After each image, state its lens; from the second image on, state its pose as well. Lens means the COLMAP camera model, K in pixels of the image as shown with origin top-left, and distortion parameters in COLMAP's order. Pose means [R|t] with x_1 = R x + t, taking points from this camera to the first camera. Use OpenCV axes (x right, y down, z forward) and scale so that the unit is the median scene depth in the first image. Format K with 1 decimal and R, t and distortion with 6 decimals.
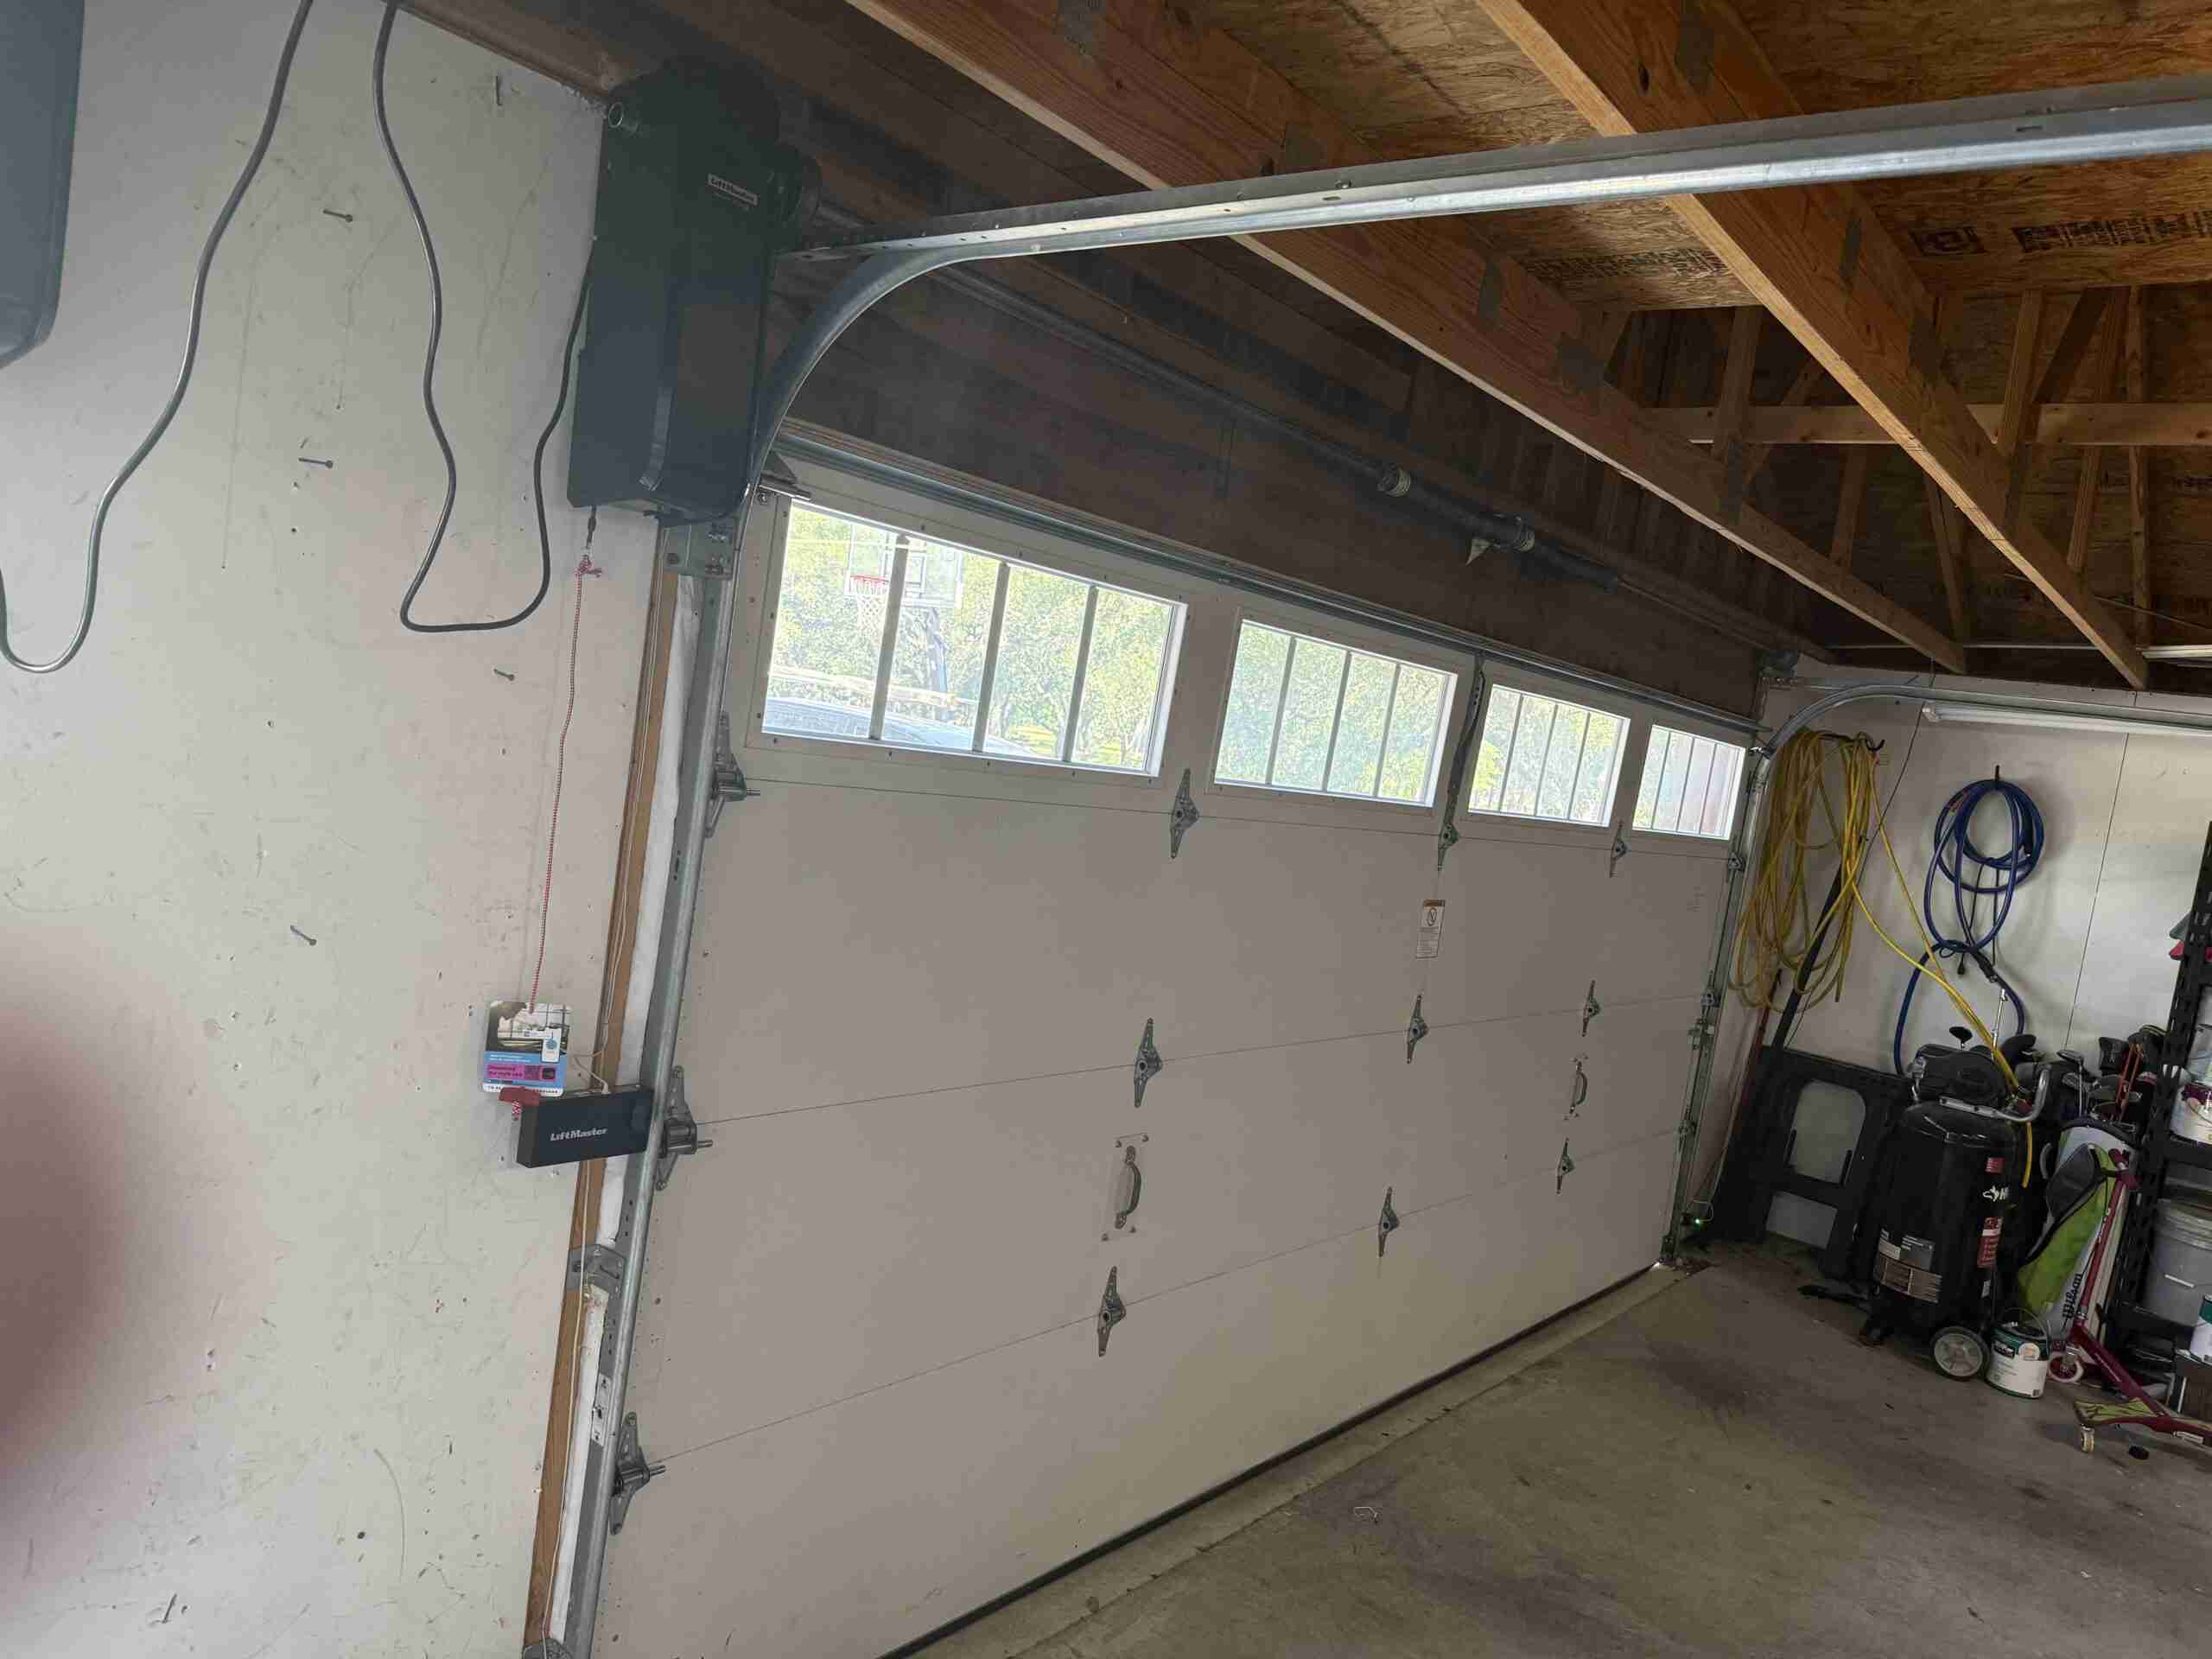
lens RADIAL K [[1577.0, 0, 1106.0], [0, 1577.0, 829.5], [0, 0, 1]] dist [0.050479, -0.004654]
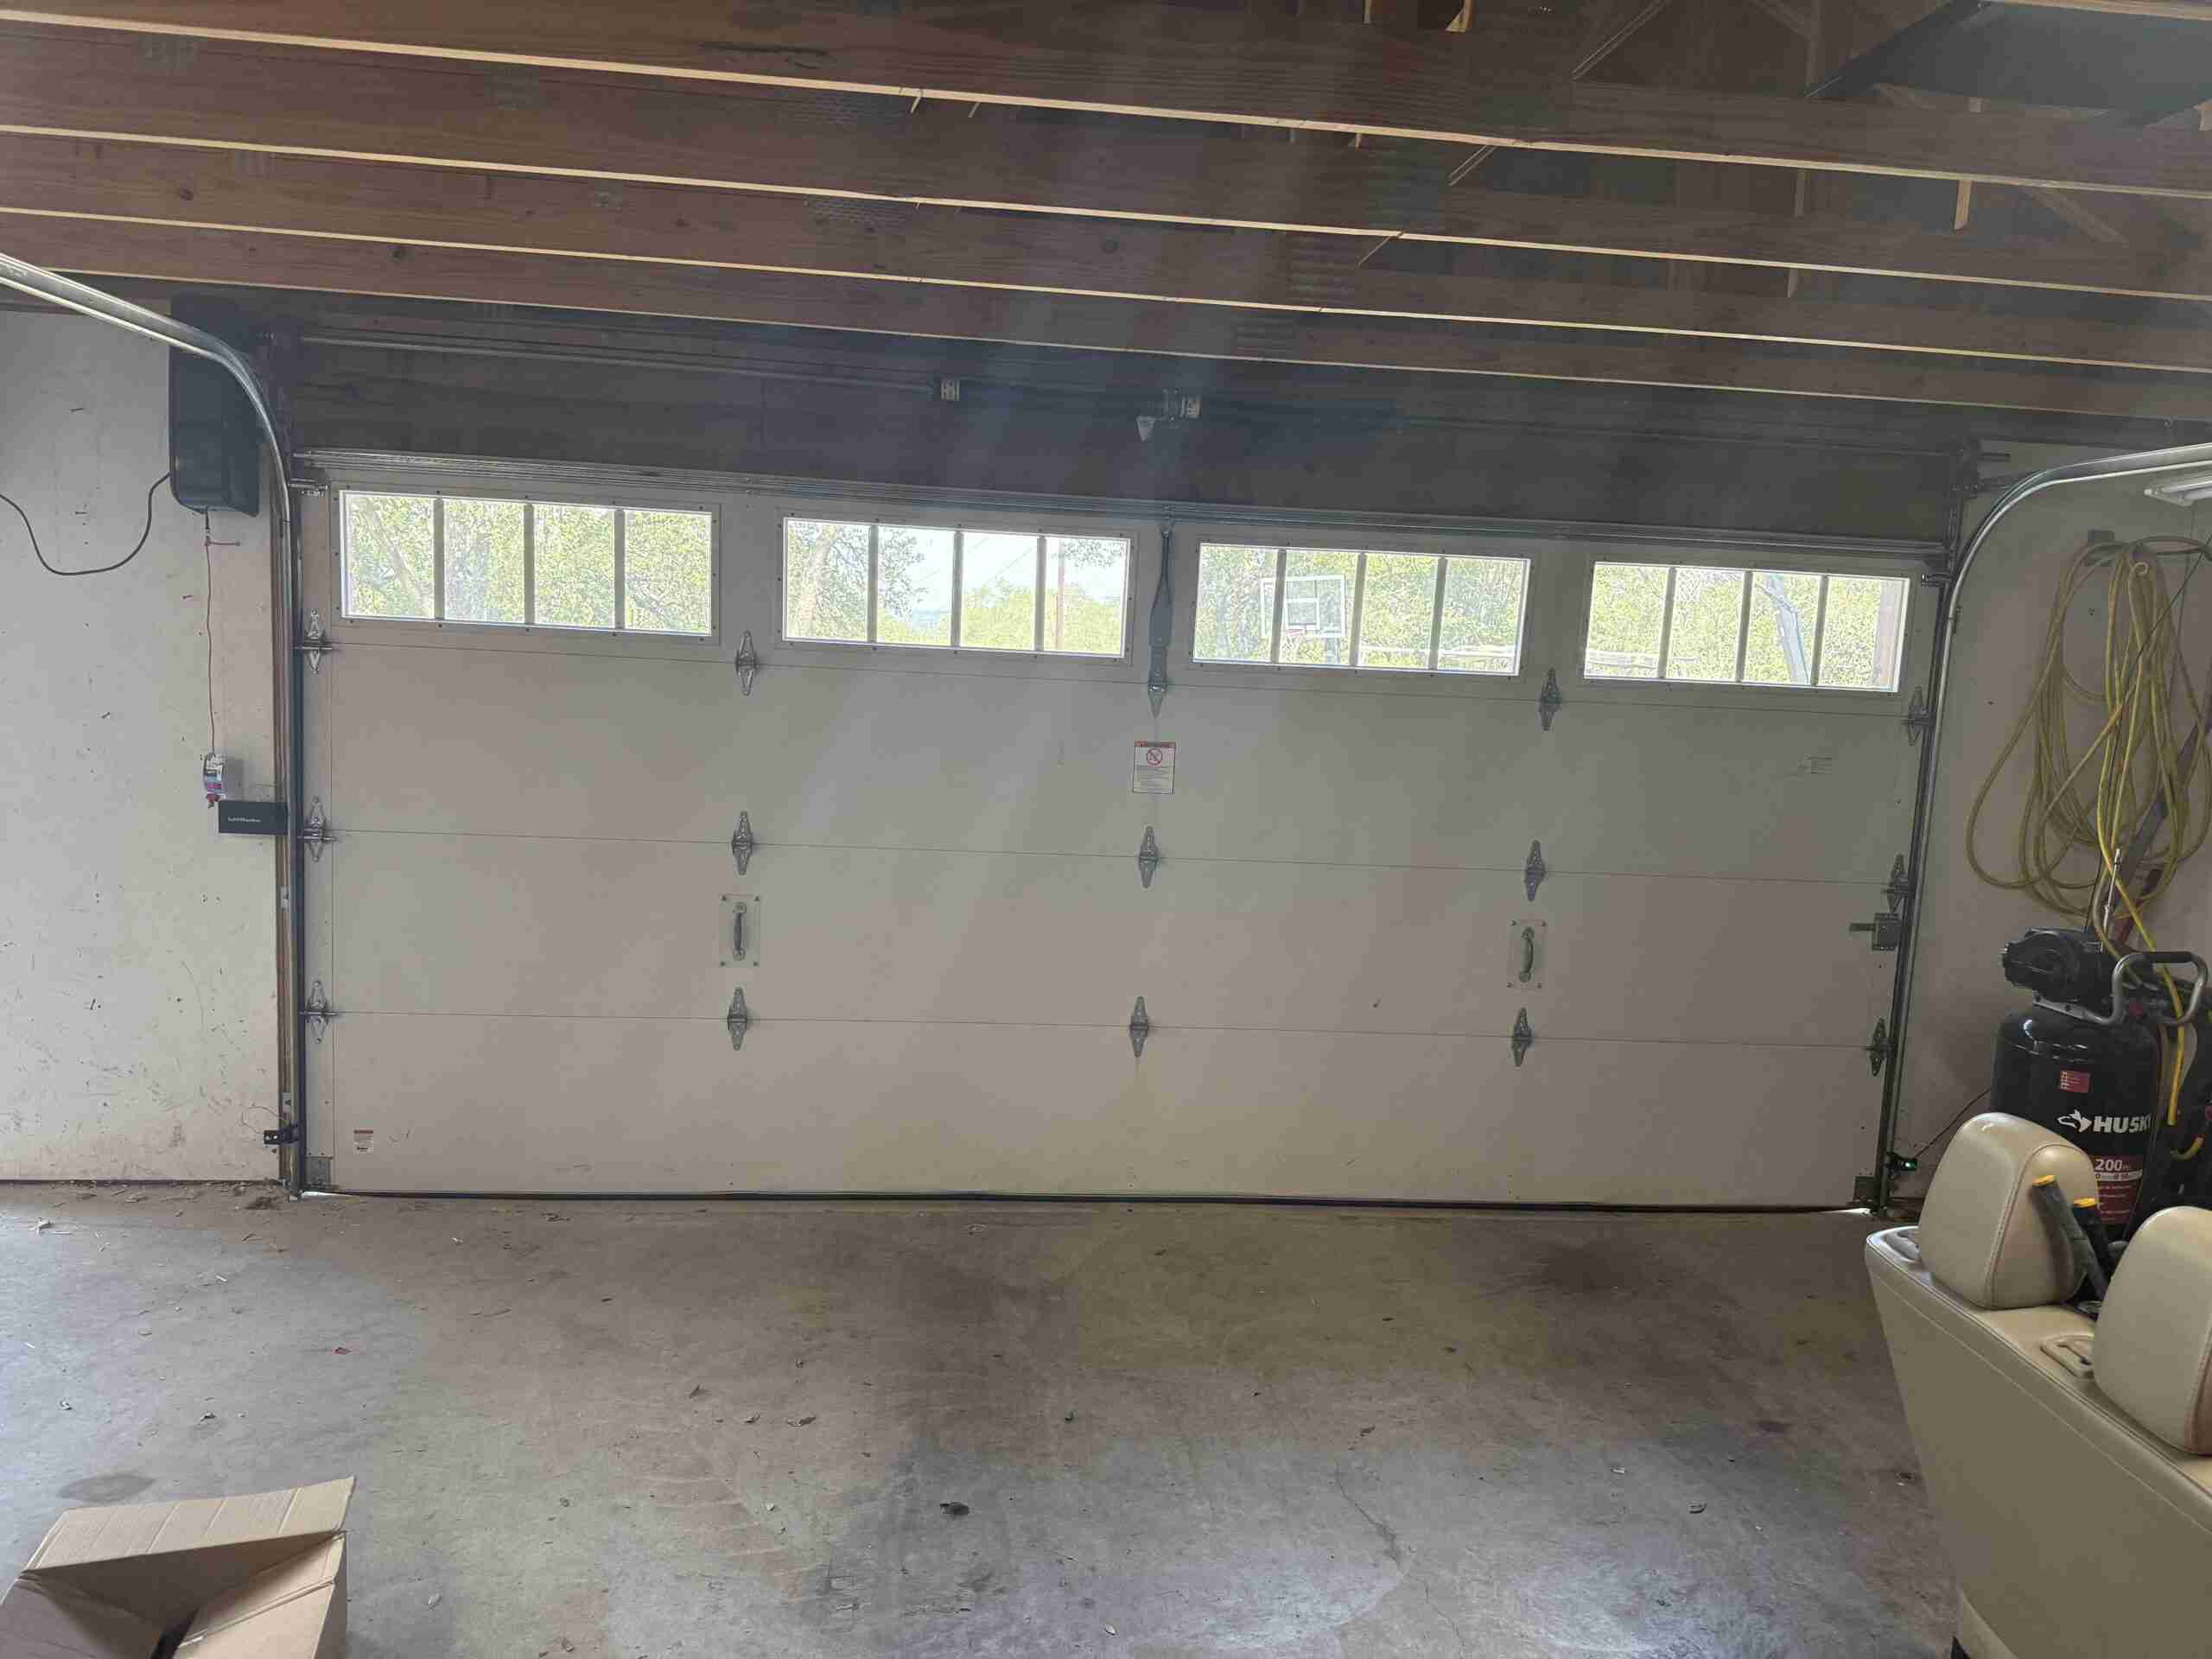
lens RADIAL K [[1651.4, 0, 1106.0], [0, 1651.4, 802.0], [0, 0, 1]] dist [0.037281, -0.001925]
pose [[0.703935, -0.015184, -0.710102, 1.145747], [0.001707, 0.999805, -0.019687, 0.124703], [0.710262, 0.012646, 0.703824, 0.167754]]
